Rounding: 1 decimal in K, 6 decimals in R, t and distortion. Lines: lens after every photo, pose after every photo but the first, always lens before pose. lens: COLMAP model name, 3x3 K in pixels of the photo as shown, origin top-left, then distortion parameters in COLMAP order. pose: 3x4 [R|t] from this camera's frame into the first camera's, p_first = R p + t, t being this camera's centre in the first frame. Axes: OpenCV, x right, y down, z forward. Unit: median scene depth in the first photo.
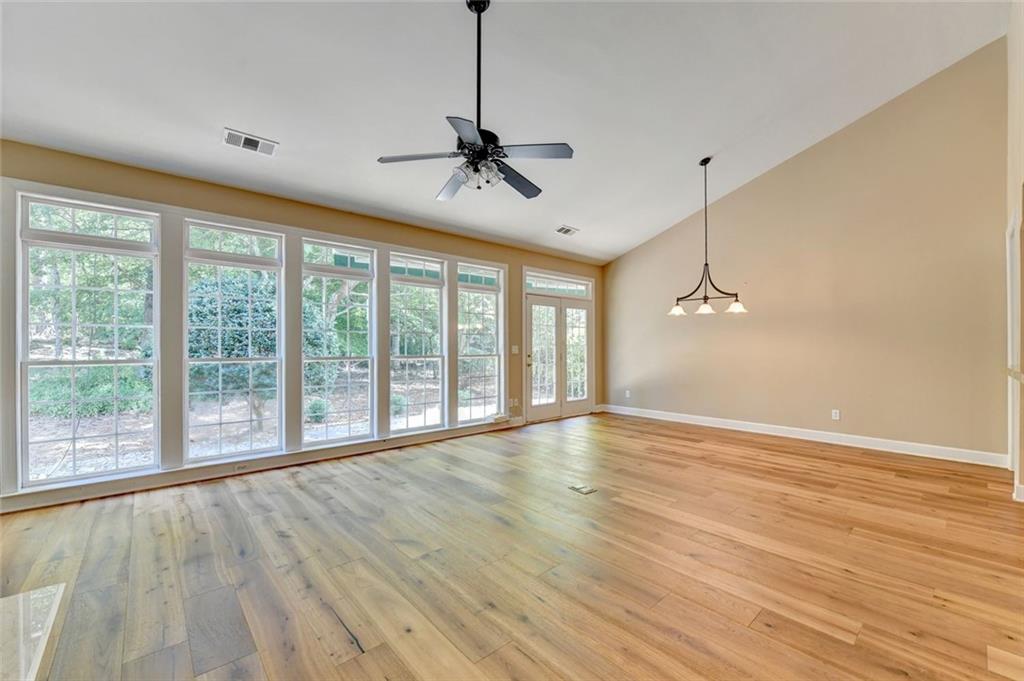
lens RADIAL K [[415.5, 0, 523.3], [0, 415.5, 346.1], [0, 0, 1]] dist [-0.007904, -0.000172]
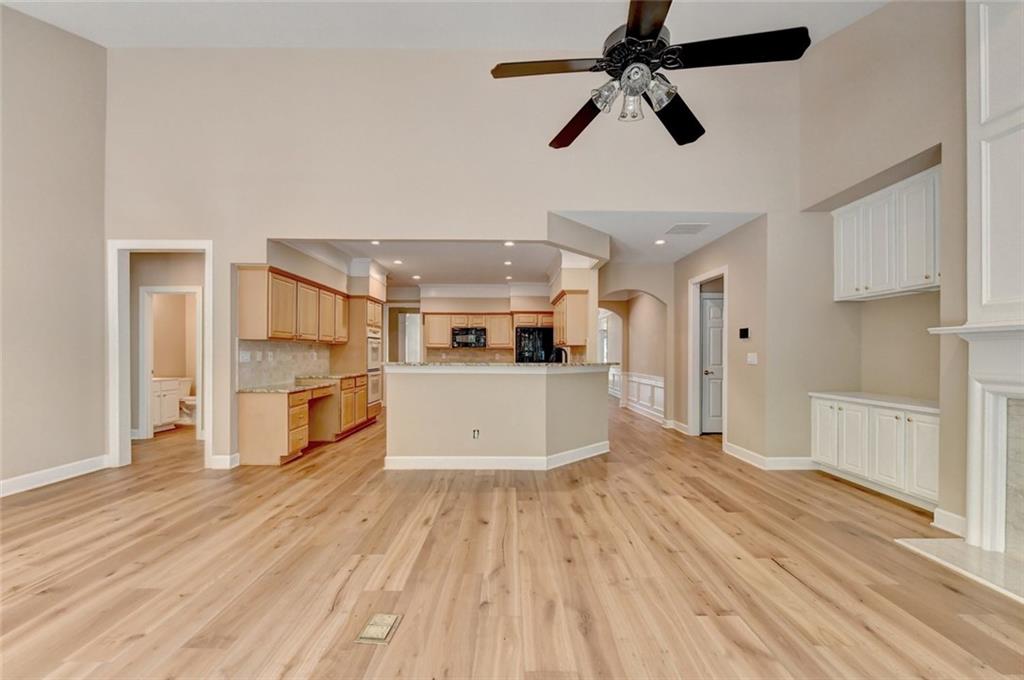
lens RADIAL K [[418.2, 0, 505.3], [0, 418.2, 343.4], [0, 0, 1]] dist [-0.008608, -0.000273]
pose [[-0.732358, 0.010080, 0.680845, -0.277183], [-0.006339, 0.999746, -0.021619, -0.000568], [-0.680890, -0.020149, -0.732109, 1.077026]]
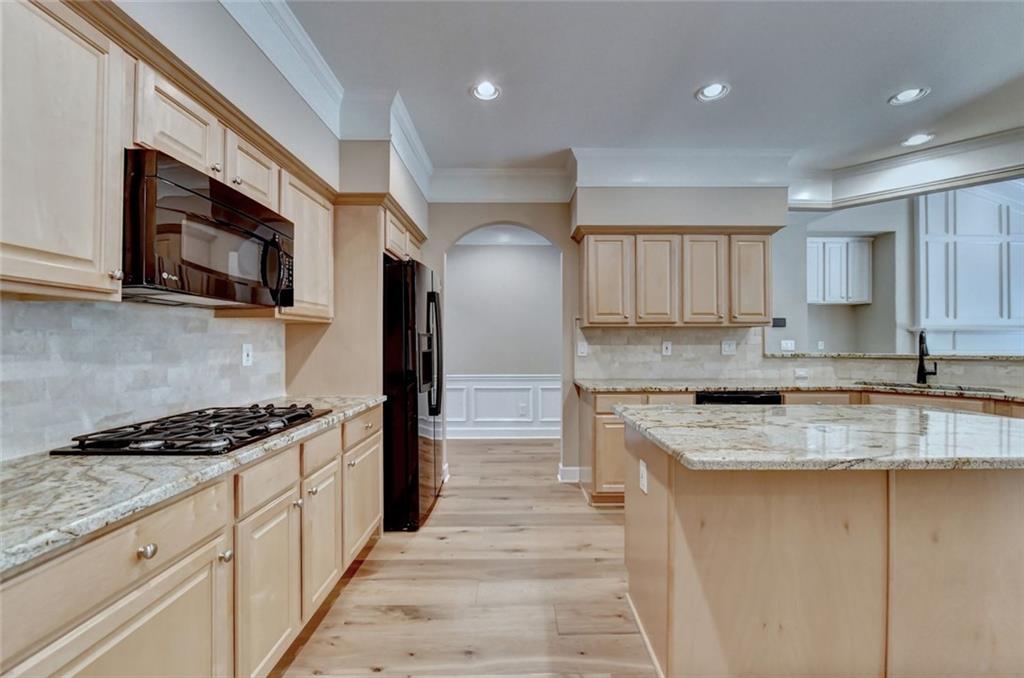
lens RADIAL K [[412.6, 0, 512.0], [0, 412.6, 339.0], [0, 0, 1]] dist [-0.007552, -0.000206]
pose [[-0.676606, -0.008050, -0.736302, 1.461847], [-0.001530, 0.999953, -0.009527, 0.005501], [0.736344, -0.005320, -0.676587, 0.044974]]
